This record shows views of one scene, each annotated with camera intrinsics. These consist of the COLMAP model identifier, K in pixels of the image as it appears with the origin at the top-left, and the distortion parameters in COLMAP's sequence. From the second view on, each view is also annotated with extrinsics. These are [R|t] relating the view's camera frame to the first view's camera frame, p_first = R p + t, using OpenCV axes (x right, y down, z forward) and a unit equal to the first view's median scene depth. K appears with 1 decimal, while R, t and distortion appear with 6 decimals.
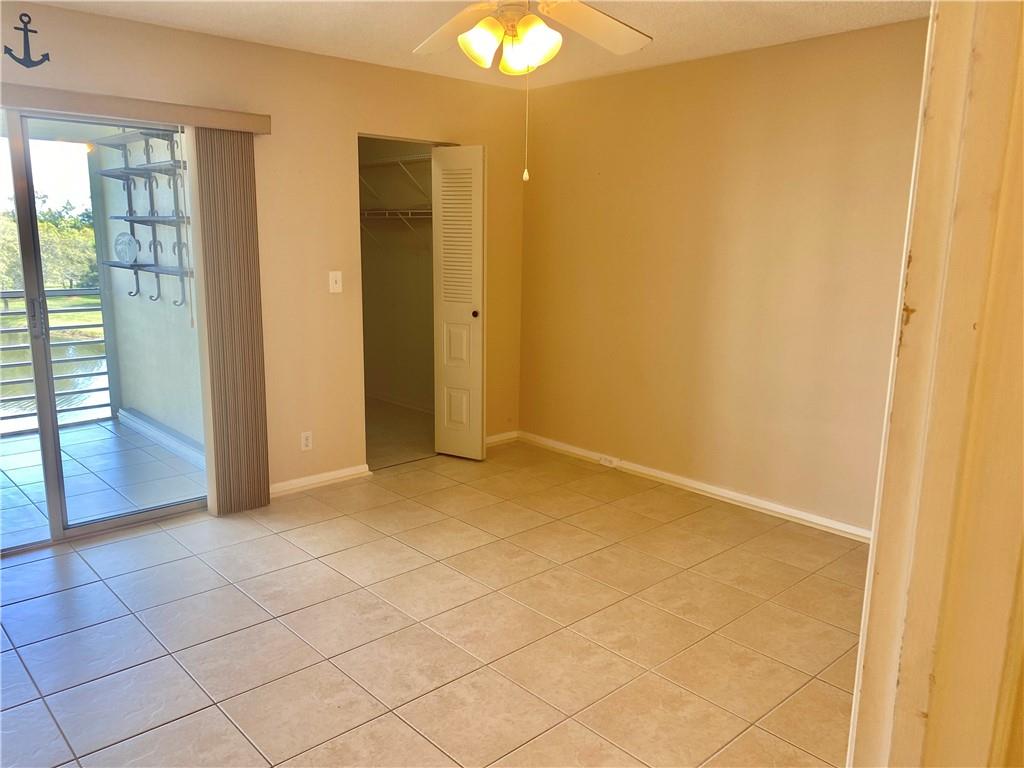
lens RADIAL K [[782.7, 0, 509.6], [0, 782.7, 393.0], [0, 0, 1]] dist [0.052114, -0.069976]
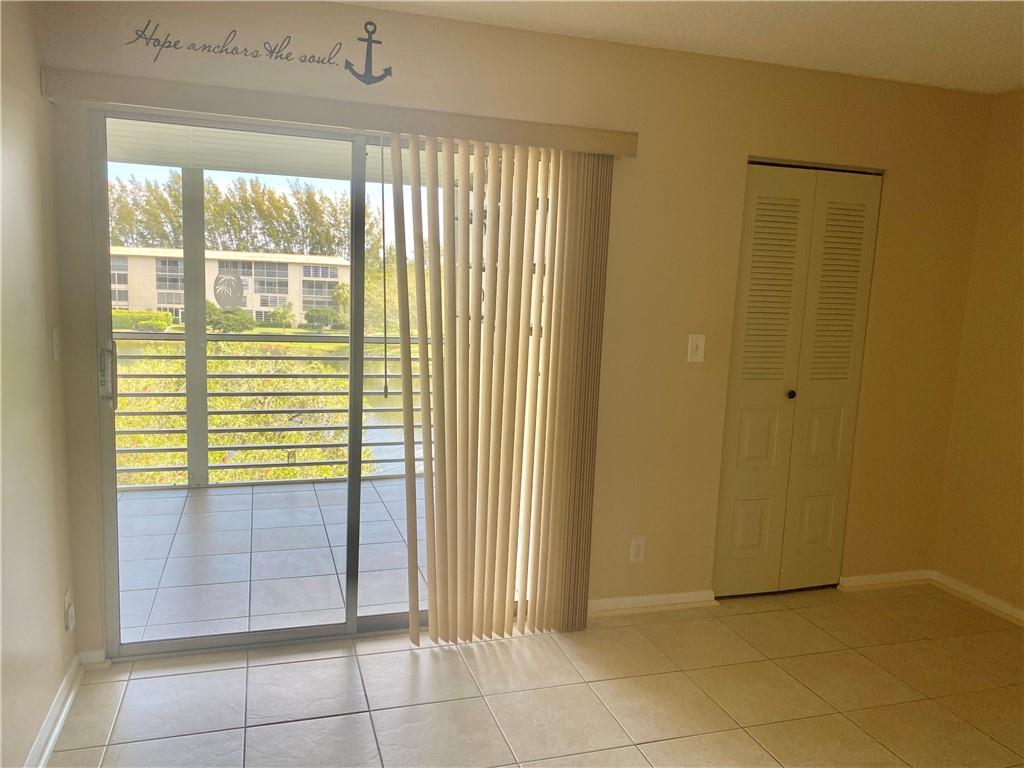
lens RADIAL K [[782.7, 0, 511.3], [0, 782.7, 383.5], [0, 0, 1]] dist [0.052114, -0.069976]
pose [[0.907698, 0.082382, -0.411458, -0.080083], [-0.113240, 0.992250, -0.051147, -0.057022], [0.404055, 0.093019, 0.909993, 0.277221]]
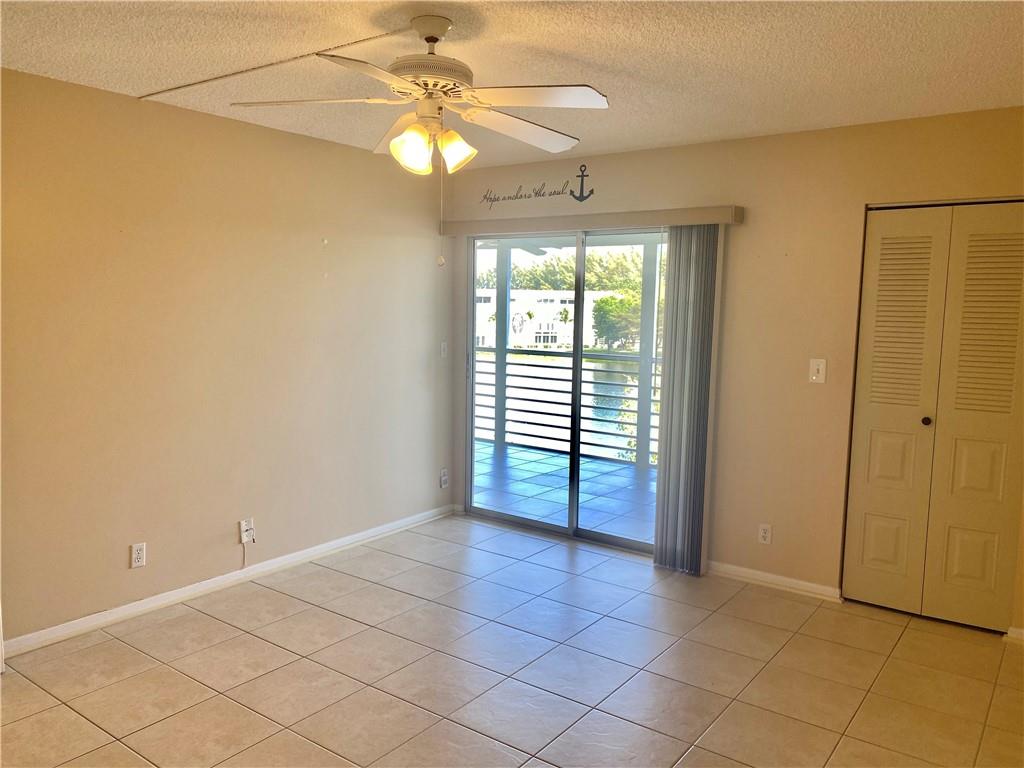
lens RADIAL K [[782.7, 0, 507.4], [0, 782.7, 392.2], [0, 0, 1]] dist [0.052114, -0.069976]
pose [[0.183161, 0.104097, -0.977556, 0.708108], [-0.209858, 0.975598, 0.064568, -0.120649], [0.960423, 0.193321, 0.200536, 0.572304]]
